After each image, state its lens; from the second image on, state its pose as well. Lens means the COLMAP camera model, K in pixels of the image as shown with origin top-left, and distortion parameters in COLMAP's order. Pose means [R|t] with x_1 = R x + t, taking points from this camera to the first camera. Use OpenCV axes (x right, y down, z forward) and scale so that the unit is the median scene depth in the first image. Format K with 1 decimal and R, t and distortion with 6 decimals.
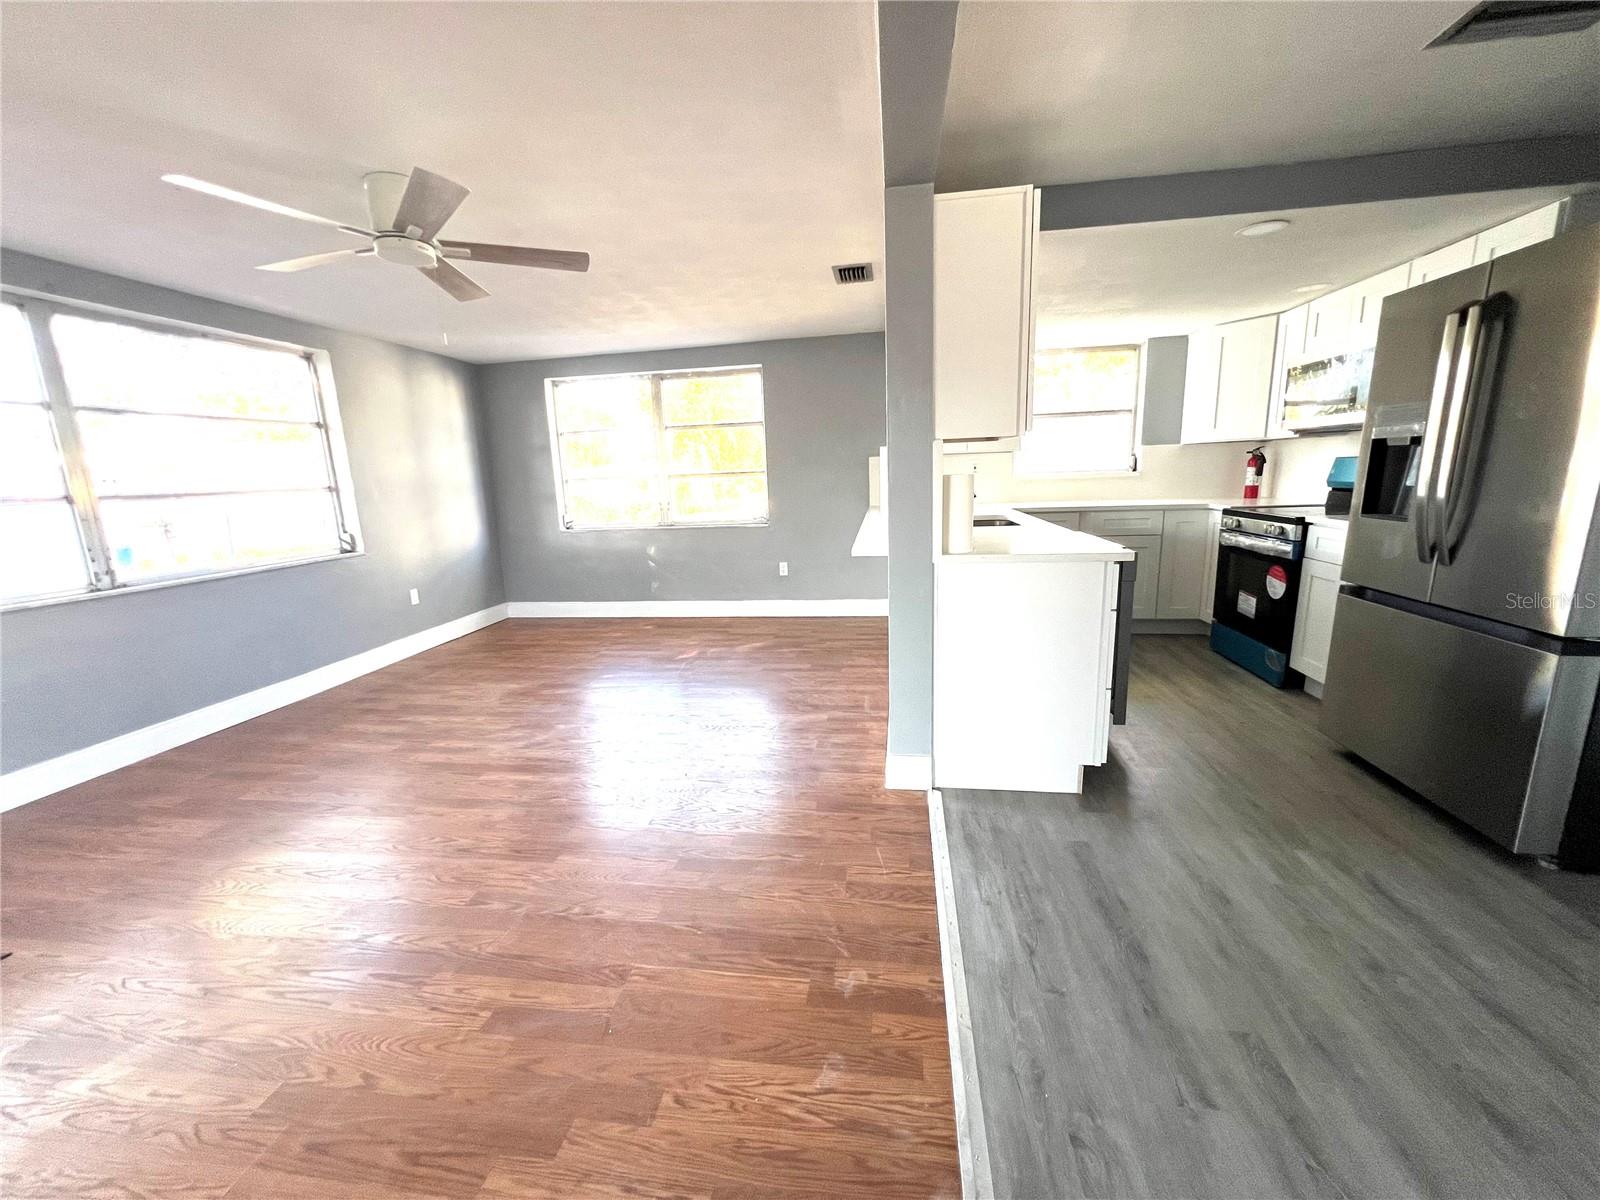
lens RADIAL K [[639.1, 0, 801.6], [0, 639.1, 601.3], [0, 0, 1]] dist [-0.000927, 0.000343]
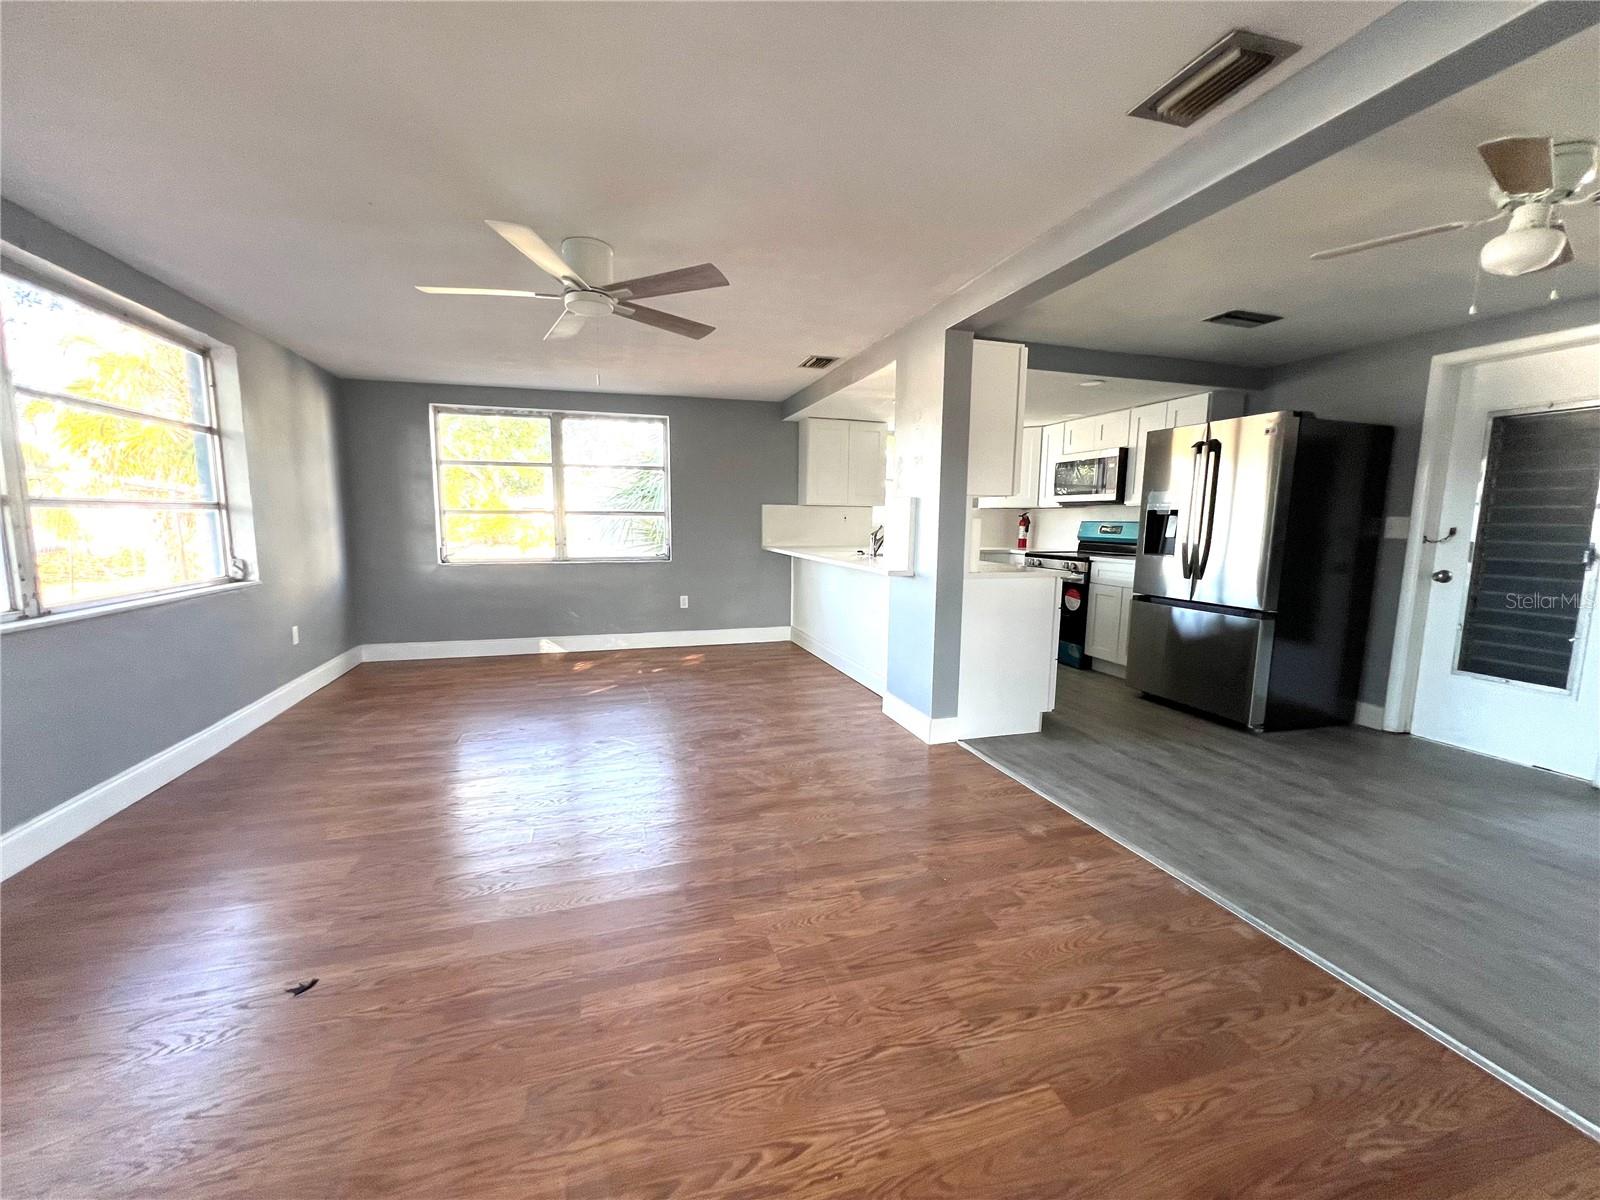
lens RADIAL K [[639.1, 0, 801.9], [0, 639.1, 601.6], [0, 0, 1]] dist [-0.000927, 0.000343]
pose [[0.899314, -0.010380, 0.437181, -0.459016], [0.044891, 0.996628, -0.068682, 0.045851], [-0.434994, 0.081392, 0.896747, -0.084391]]
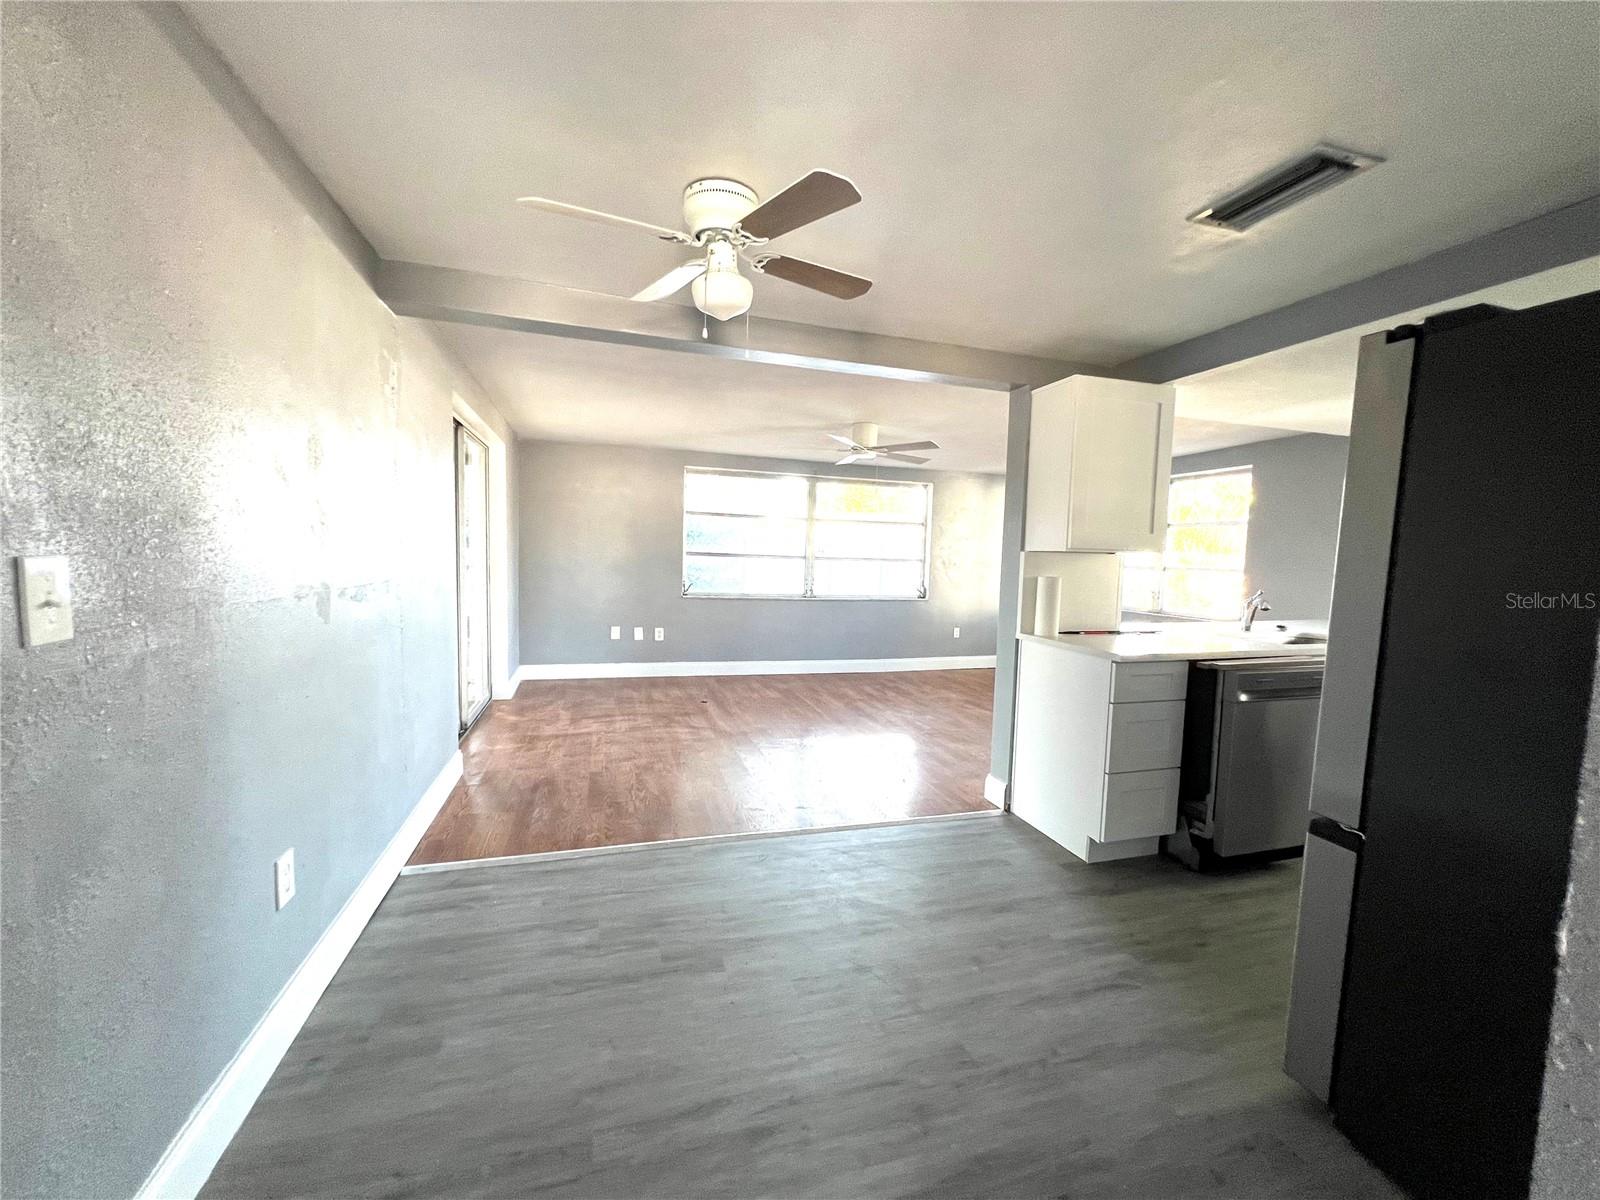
lens RADIAL K [[639.1, 0, 804.4], [0, 639.1, 602.4], [0, 0, 1]] dist [-0.000927, 0.000343]
pose [[0.429021, 0.120204, -0.895261, 0.743610], [-0.224743, 0.974144, 0.023096, -0.038861], [0.874890, 0.191295, 0.444943, -0.017020]]
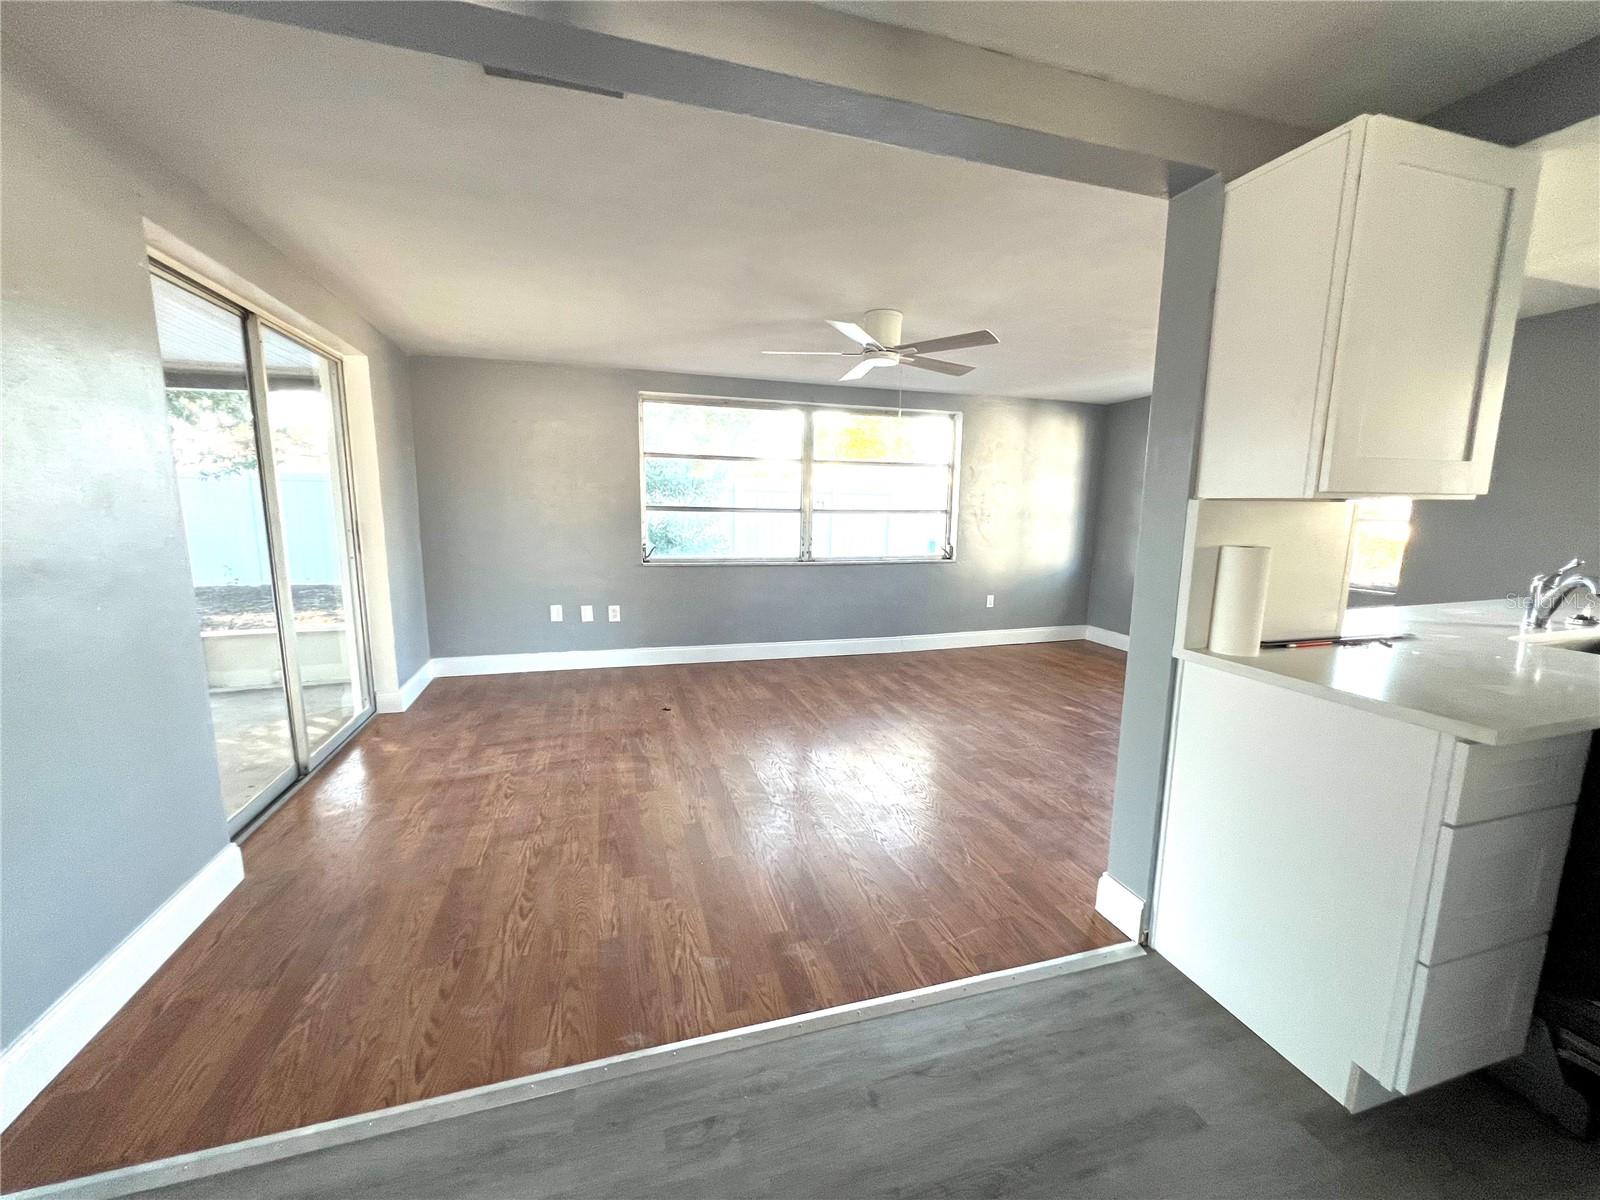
lens RADIAL K [[639.1, 0, 803.4], [0, 639.1, 602.0], [0, 0, 1]] dist [-0.000927, 0.000343]
pose [[0.429404, 0.181750, -0.884635, 0.411401], [-0.208545, 0.973022, 0.098681, -0.064647], [0.878704, 0.142113, 0.455722, 0.150046]]
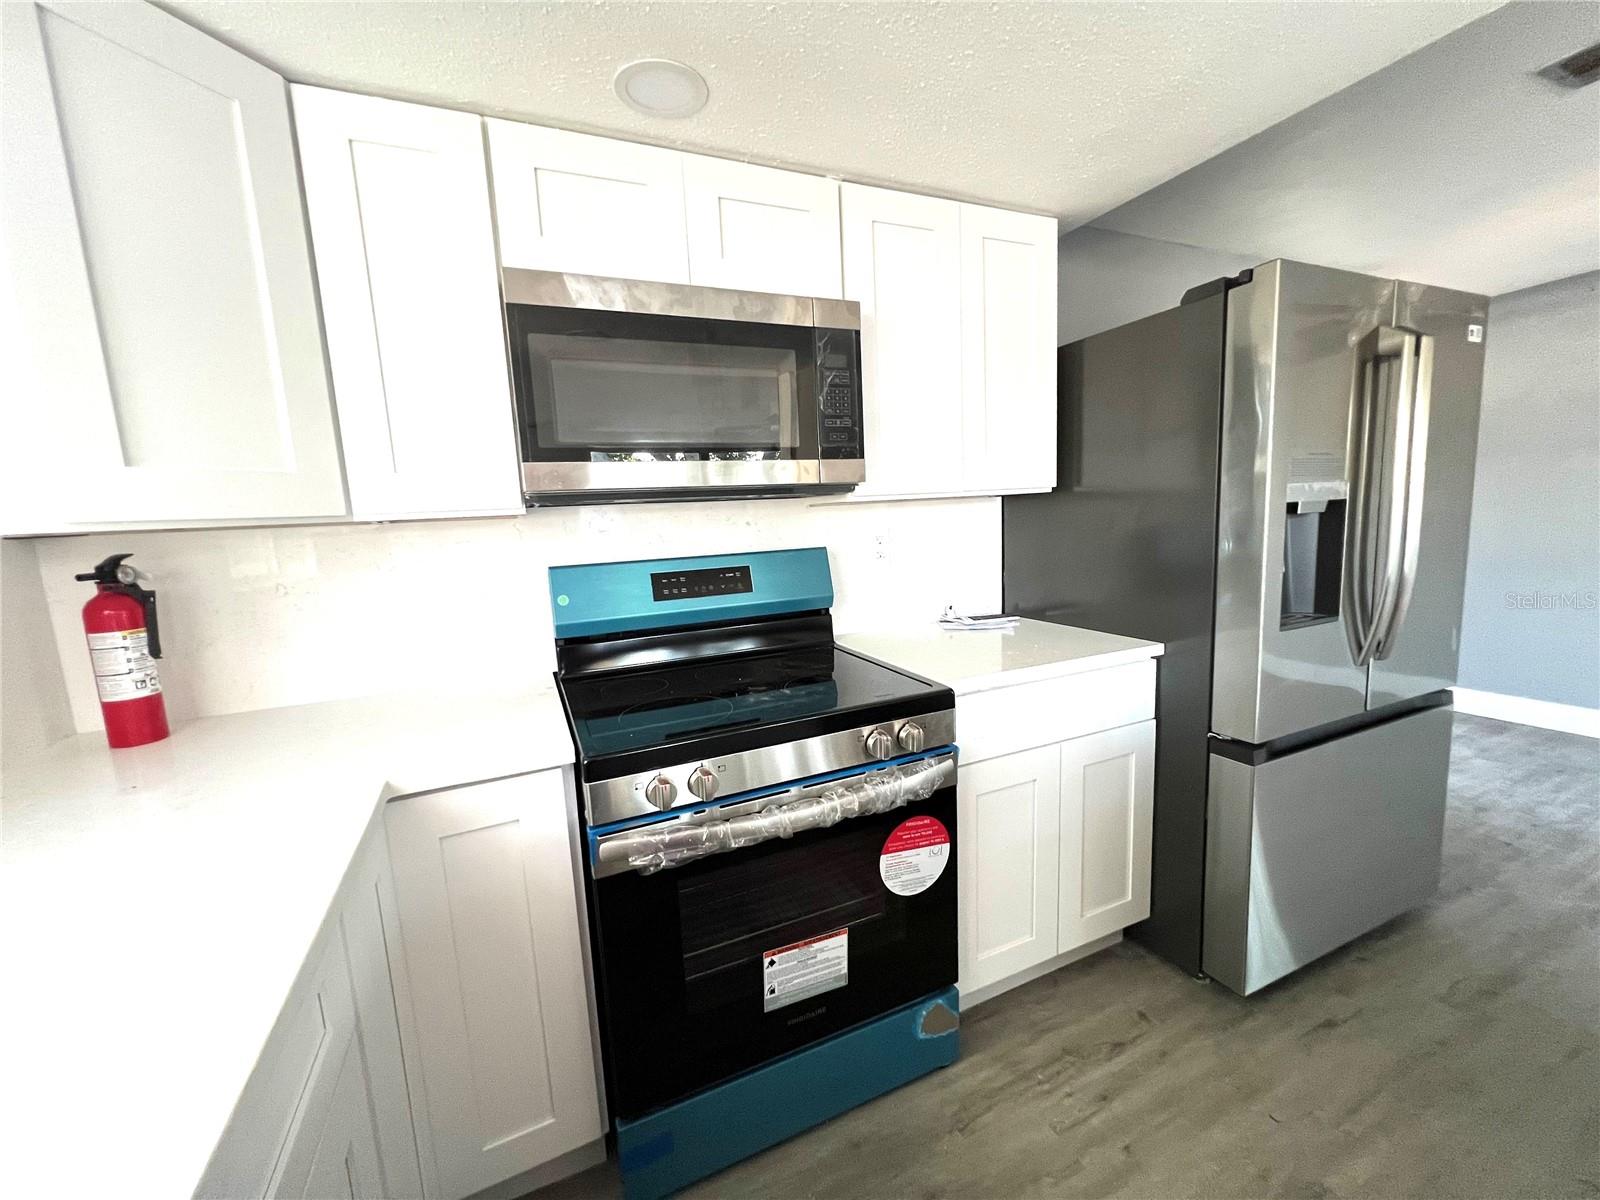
lens RADIAL K [[639.1, 0, 795.3], [0, 639.1, 601.3], [0, 0, 1]] dist [-0.000927, 0.000343]
pose [[-0.533543, -0.056555, 0.843880, 0.403672], [0.234284, 0.948835, 0.211714, -0.254796], [-0.812677, 0.310666, -0.492994, 1.080435]]
